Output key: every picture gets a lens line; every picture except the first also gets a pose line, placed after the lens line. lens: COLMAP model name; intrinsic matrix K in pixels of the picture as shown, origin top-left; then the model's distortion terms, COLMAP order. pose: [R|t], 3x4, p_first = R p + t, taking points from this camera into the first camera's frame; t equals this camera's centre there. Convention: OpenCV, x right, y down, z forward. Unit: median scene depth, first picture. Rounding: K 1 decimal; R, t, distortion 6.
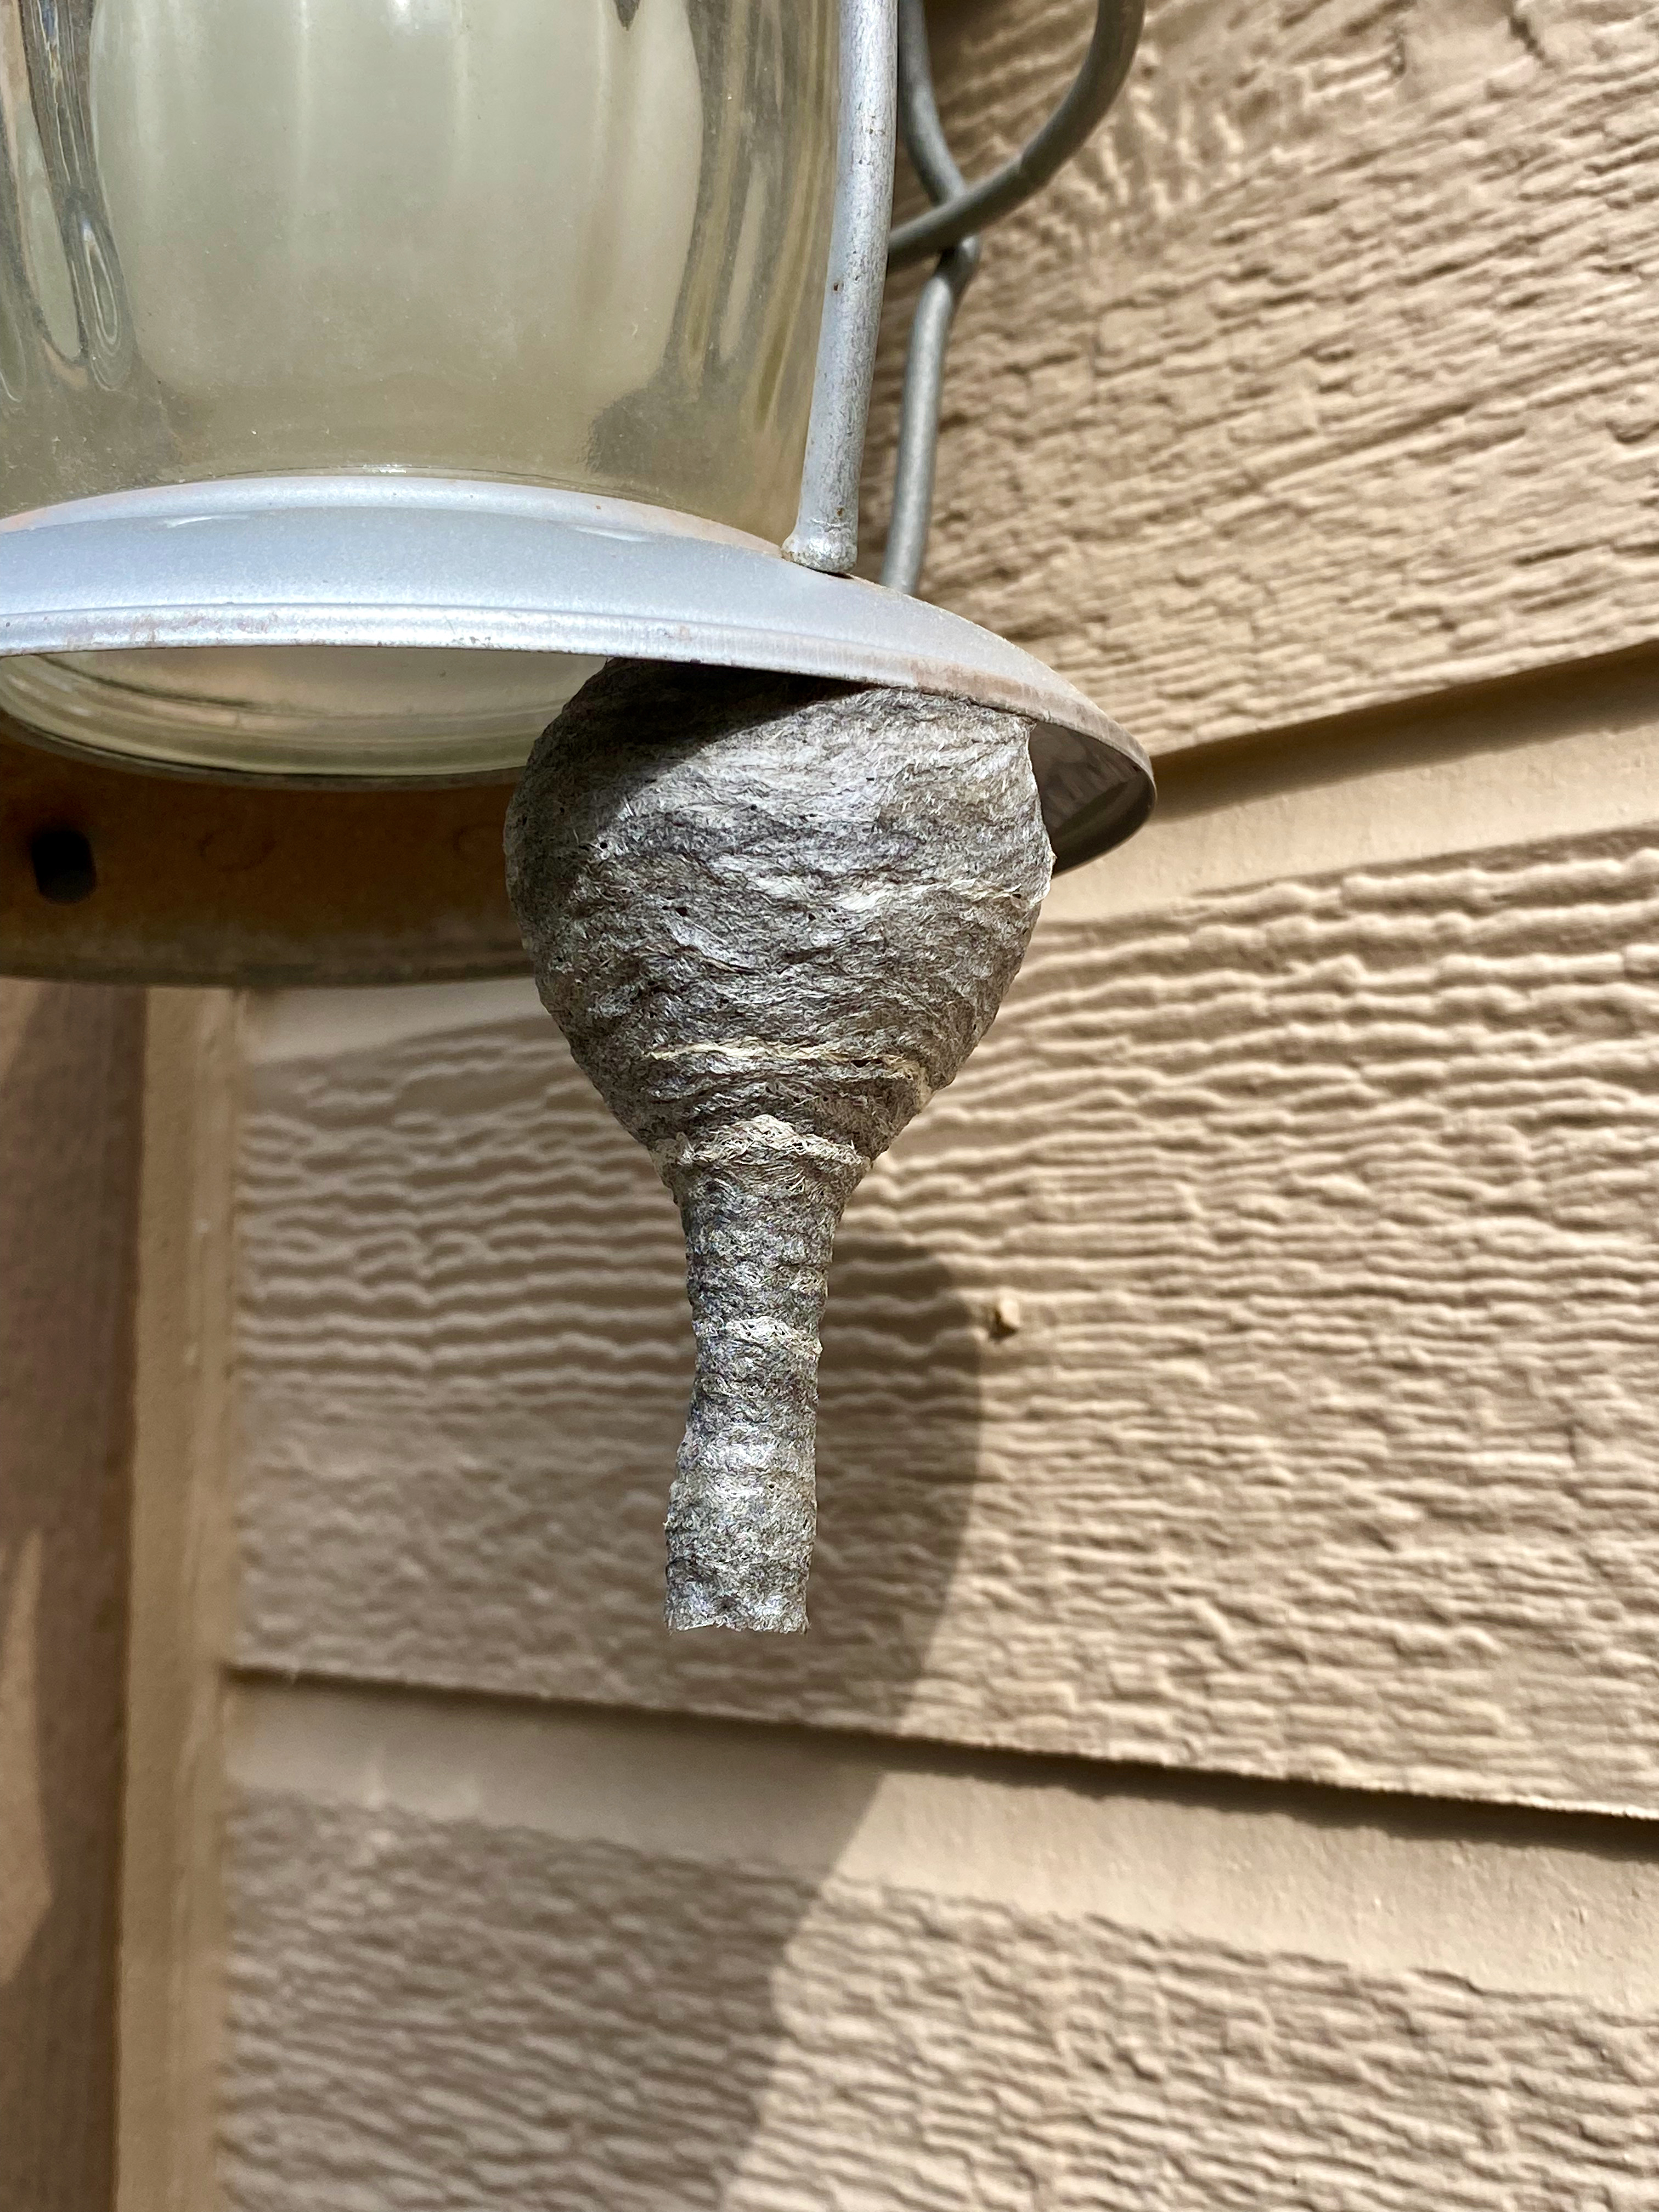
lens RADIAL K [[2589.2, 0, 835.0], [0, 2589.2, 1118.0], [0, 0, 1]] dist [0.060133, 0.000000]
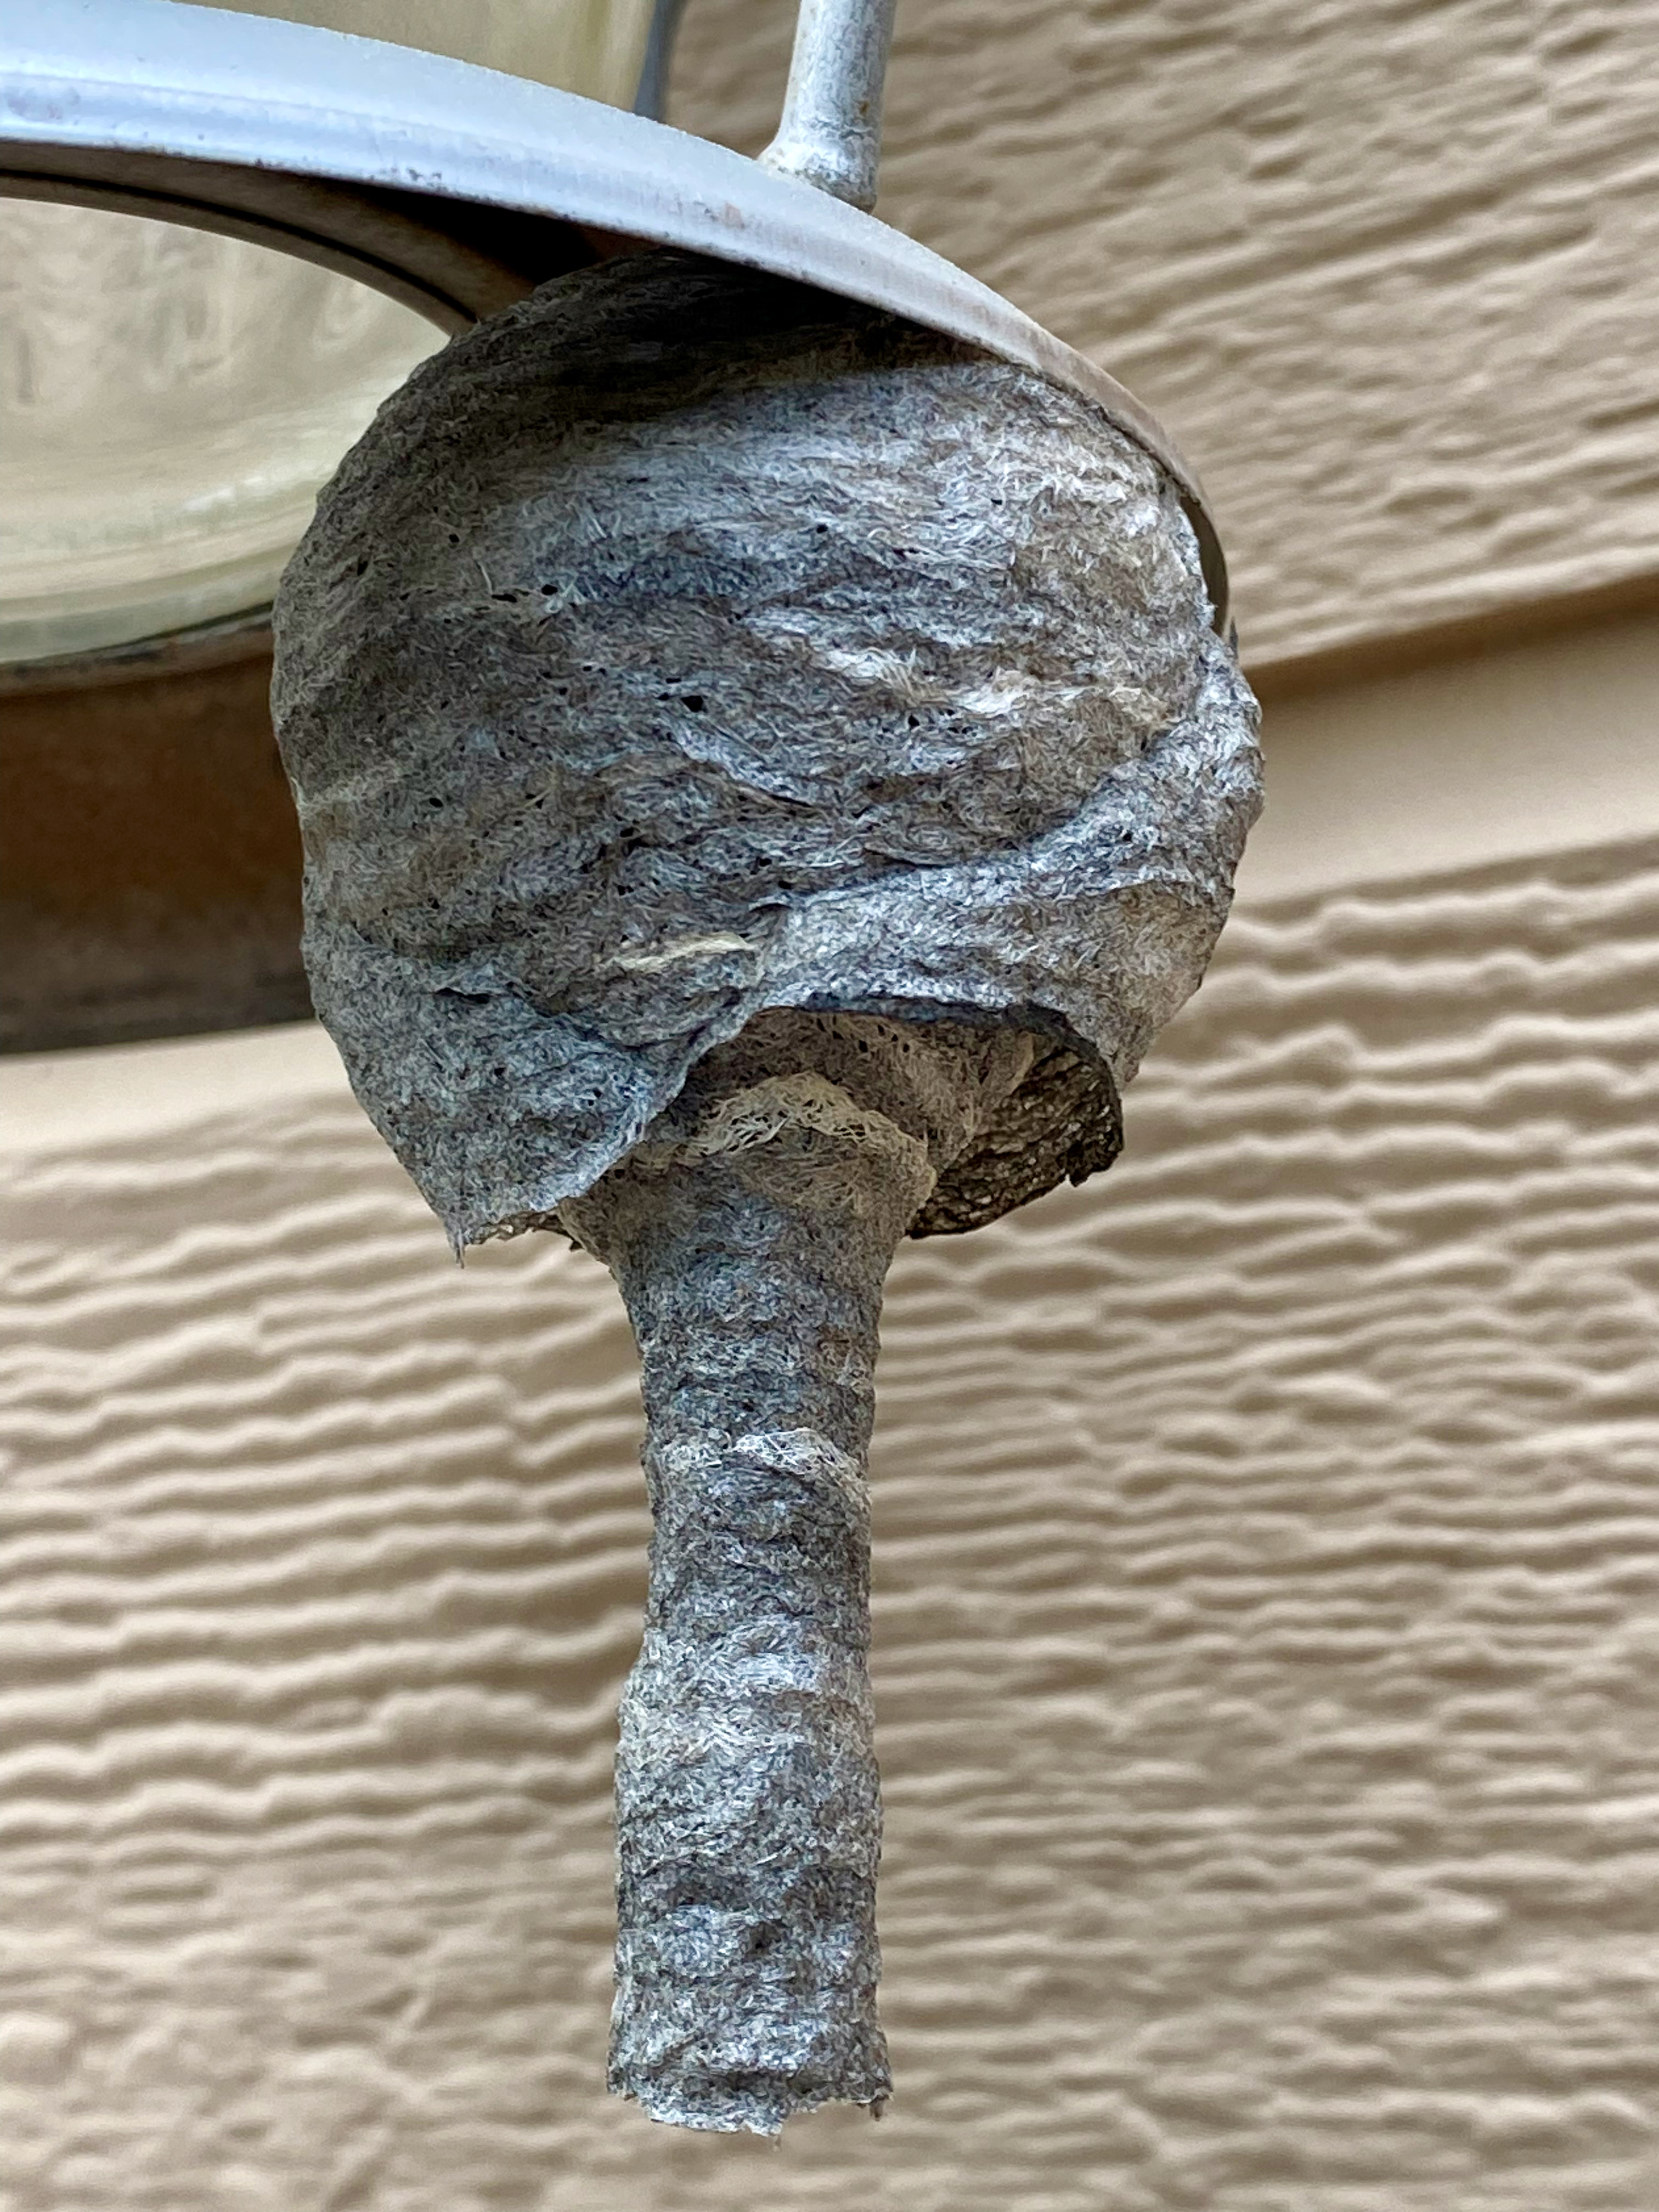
lens RADIAL K [[3968.4, 0, 825.7], [0, 3968.4, 1098.1], [0, 0, 1]] dist [0.079801, 0.000000]
pose [[0.965343, 0.020635, 0.260166, -0.179737], [0.016337, 0.990137, -0.139150, 0.090577], [-0.260471, 0.138578, 0.955485, 0.112674]]
